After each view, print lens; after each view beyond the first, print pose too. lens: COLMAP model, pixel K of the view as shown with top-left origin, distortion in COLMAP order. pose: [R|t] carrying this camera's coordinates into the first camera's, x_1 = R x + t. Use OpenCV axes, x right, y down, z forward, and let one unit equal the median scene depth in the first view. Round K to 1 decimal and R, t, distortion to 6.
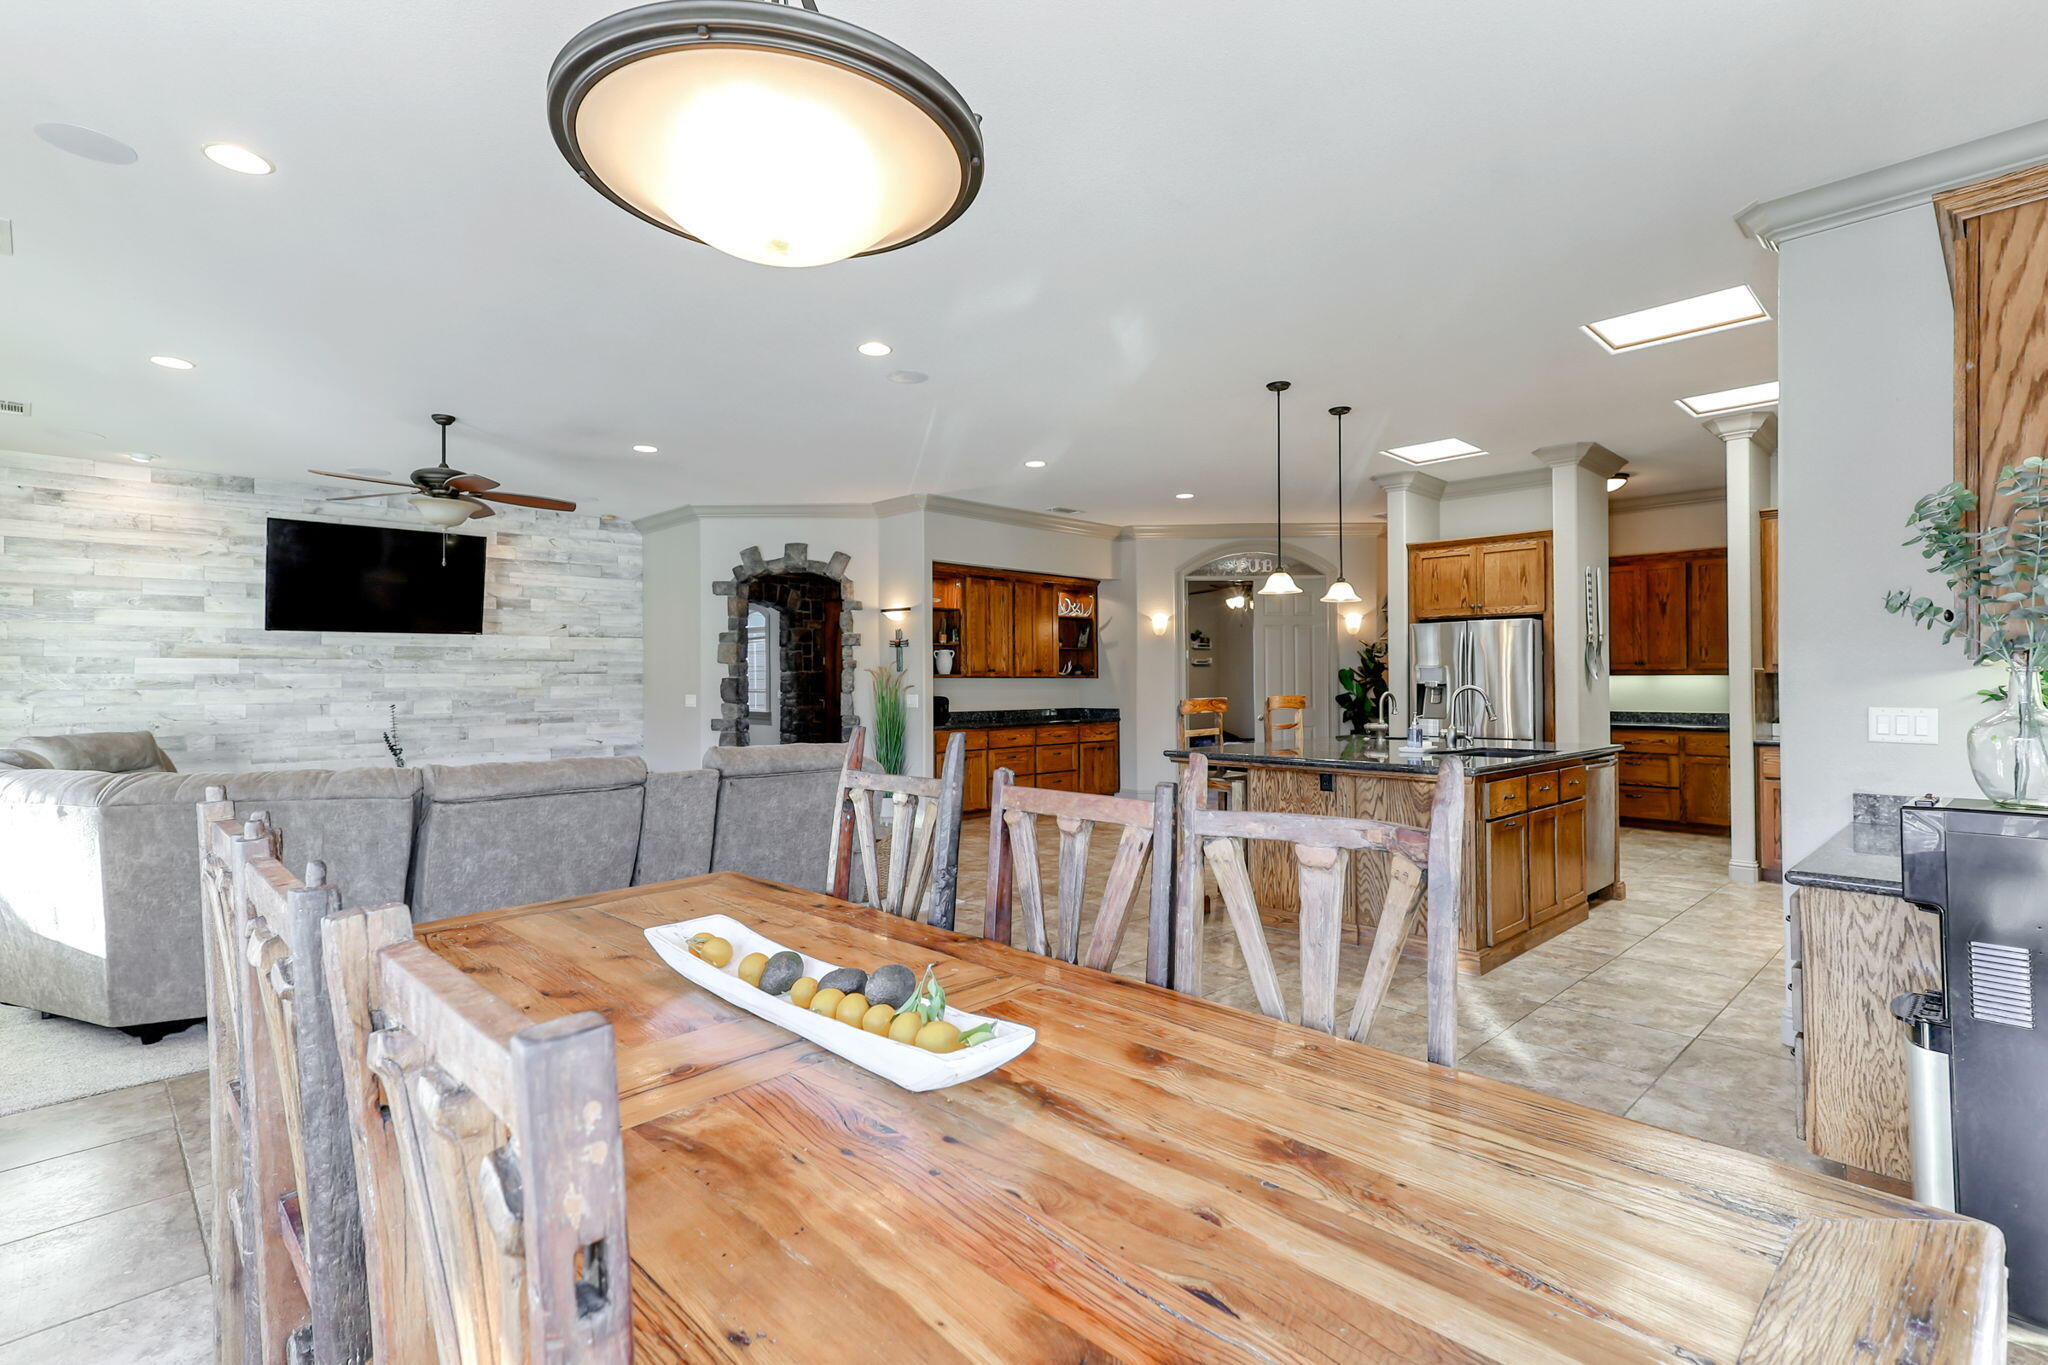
lens RADIAL K [[973.2, 0, 1013.0], [0, 973.2, 670.6], [0, 0, 1]] dist [0.024915, 0.006208]
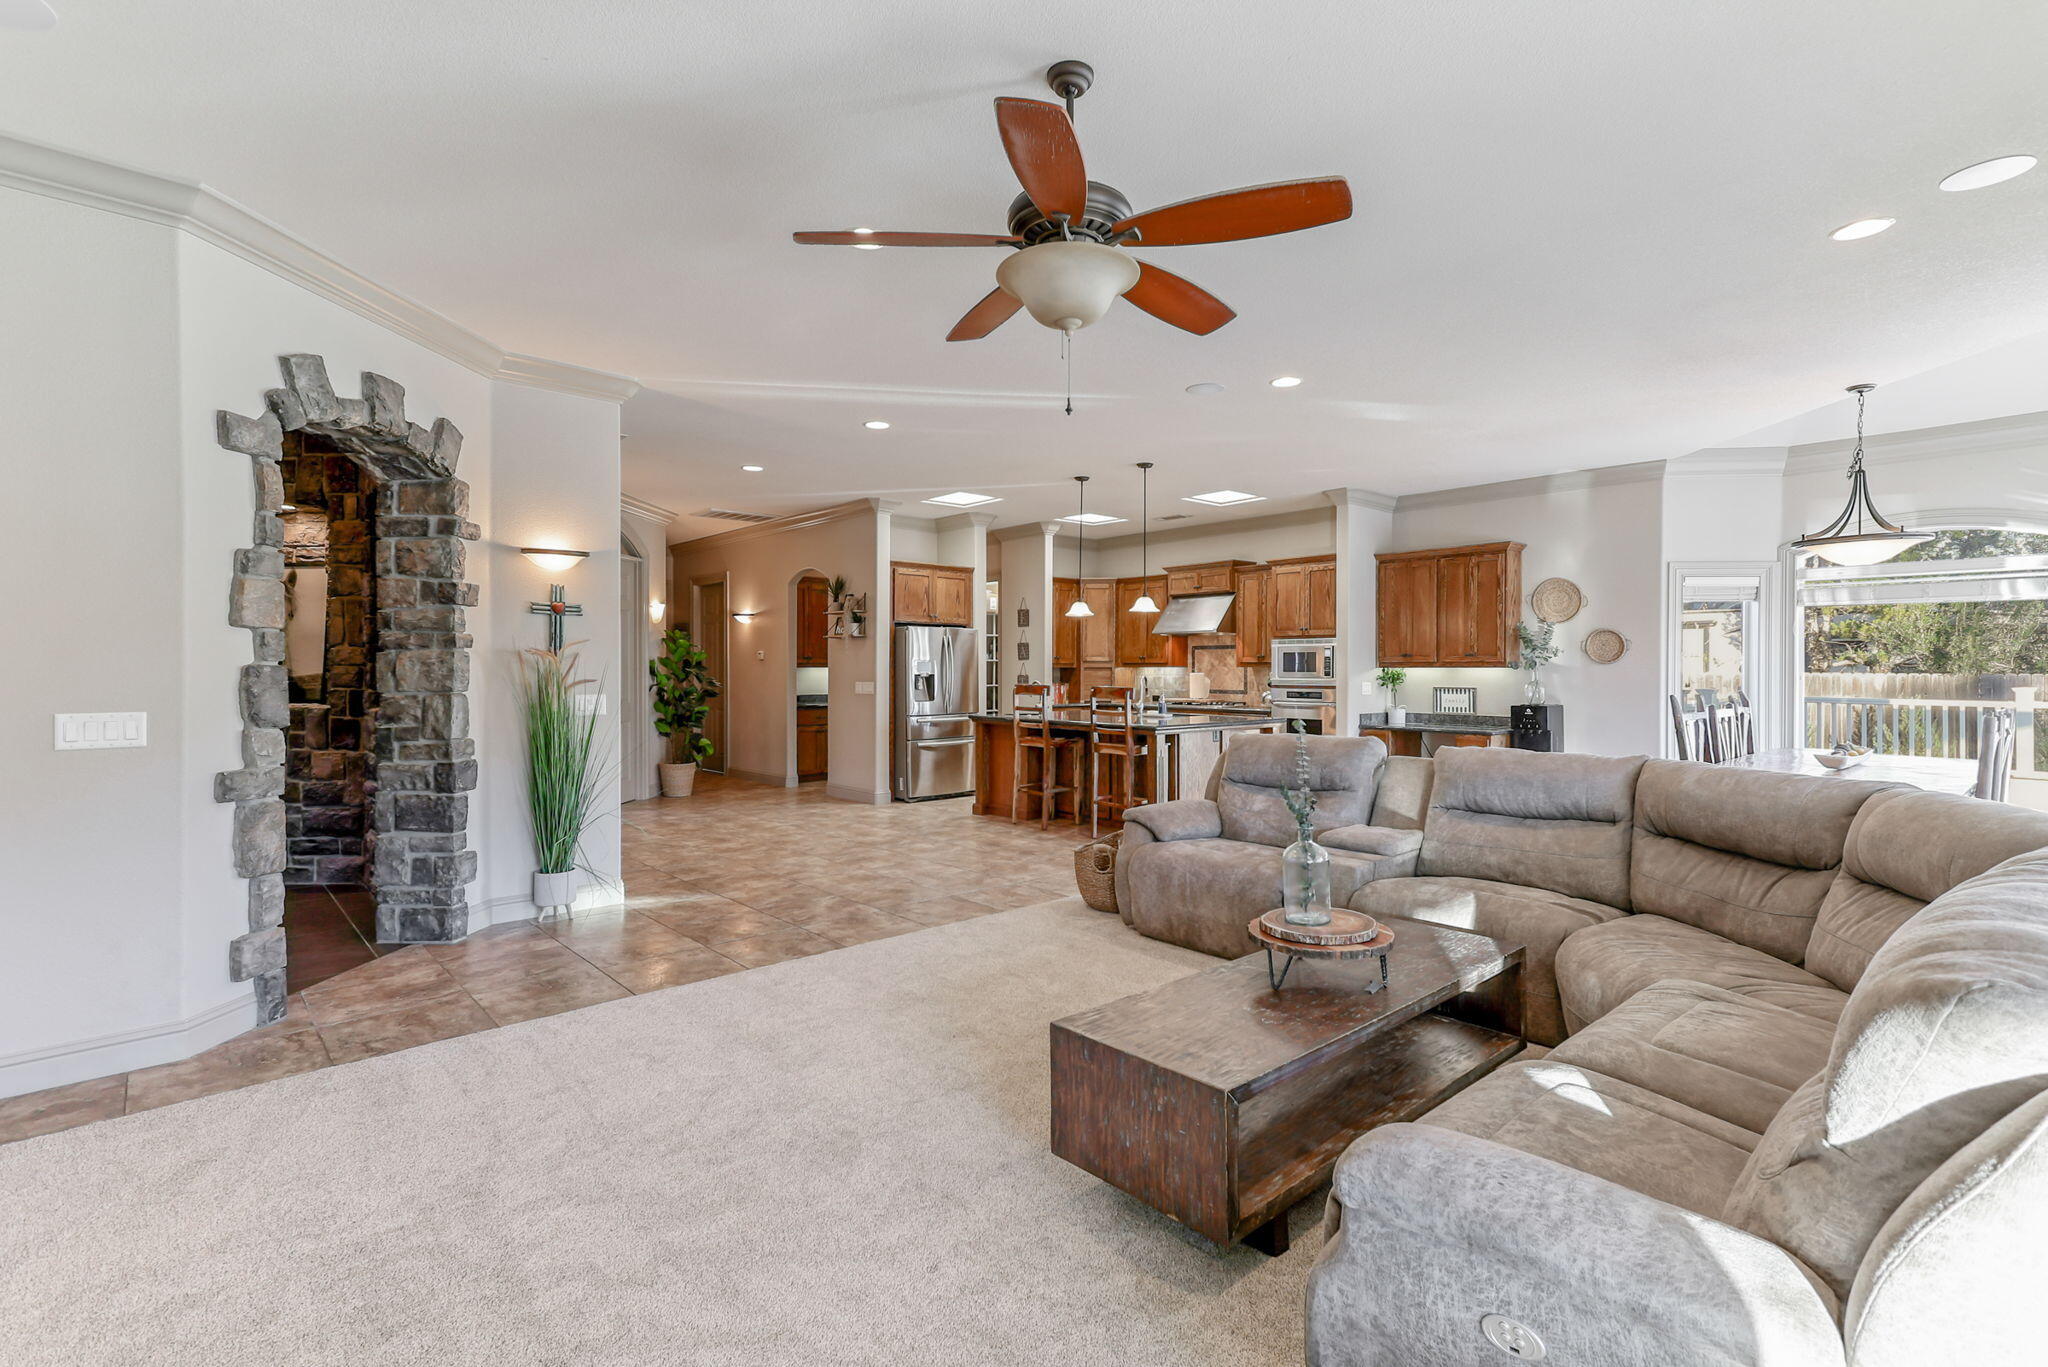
lens RADIAL K [[973.2, 0, 1031.9], [0, 973.2, 668.1], [0, 0, 1]] dist [0.024915, 0.006208]
pose [[0.032912, 0.003213, 0.999453, -0.689614], [-0.013638, 0.999903, -0.002766, 0.005435], [-0.999365, -0.013539, 0.032953, 0.678098]]
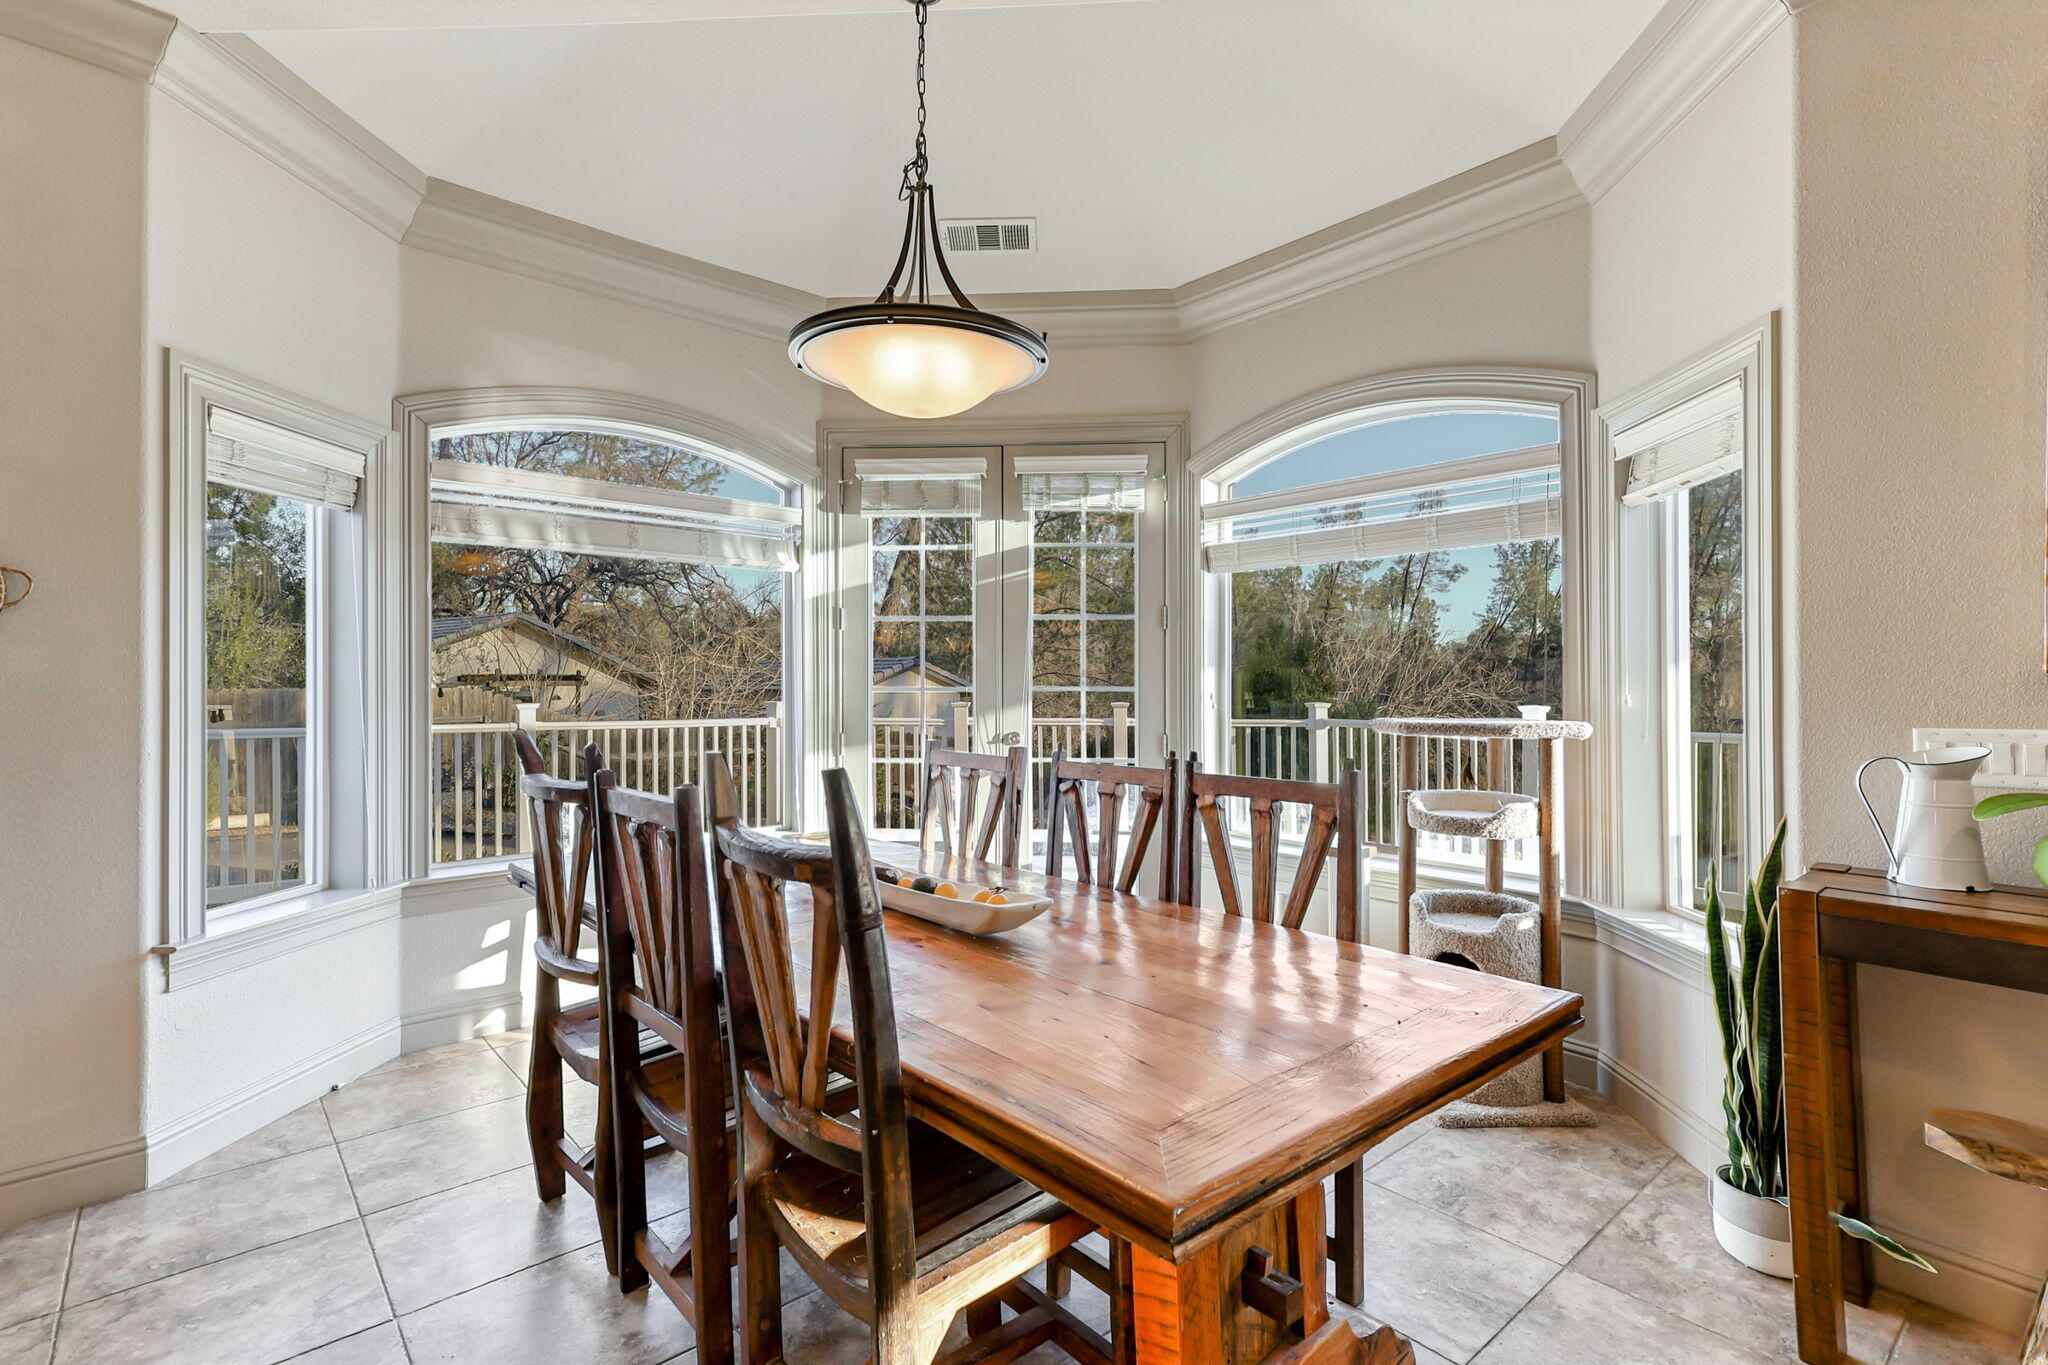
lens RADIAL K [[973.2, 0, 987.0], [0, 973.2, 683.6], [0, 0, 1]] dist [0.024915, 0.006208]
pose [[-0.999354, 0.015624, 0.032363, -0.058338], [0.015129, 0.999766, -0.015473, 0.003937], [-0.032598, -0.014974, -0.999356, 0.427974]]
